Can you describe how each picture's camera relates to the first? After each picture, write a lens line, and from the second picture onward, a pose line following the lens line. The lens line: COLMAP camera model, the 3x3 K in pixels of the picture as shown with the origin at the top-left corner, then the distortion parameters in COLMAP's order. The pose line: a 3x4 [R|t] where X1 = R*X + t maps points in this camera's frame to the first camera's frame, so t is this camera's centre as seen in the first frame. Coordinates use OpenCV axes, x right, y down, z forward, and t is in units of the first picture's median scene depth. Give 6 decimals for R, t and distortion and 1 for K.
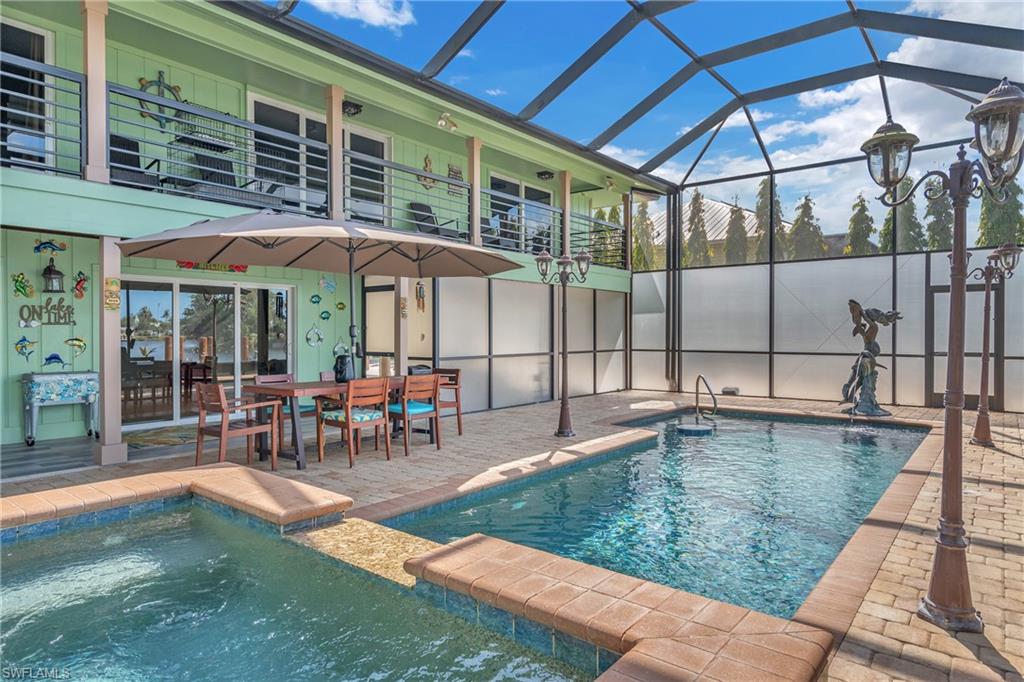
lens RADIAL K [[601.1, 0, 516.4], [0, 601.1, 331.0], [0, 0, 1]] dist [0.009828, 0.001222]
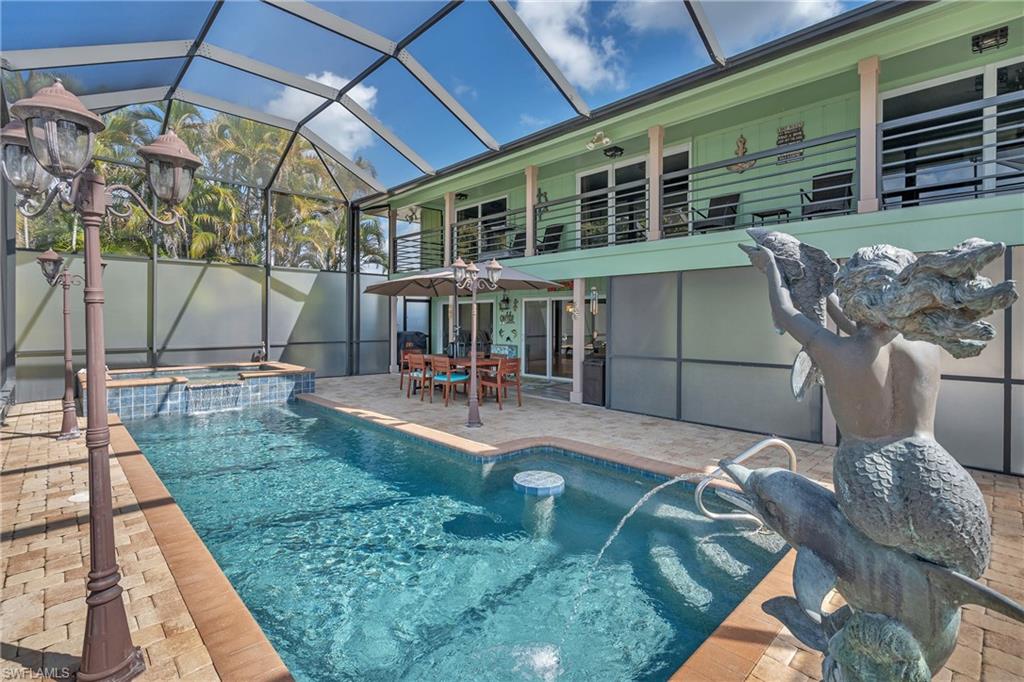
lens RADIAL K [[453.9, 0, 532.4], [0, 453.9, 342.4], [0, 0, 1]] dist [0.000676, 0.000751]
pose [[-0.087253, 0.038824, -0.995429, 0.649622], [-0.012872, 0.999113, 0.040096, -0.005219], [0.996103, 0.016311, -0.086676, 0.837032]]
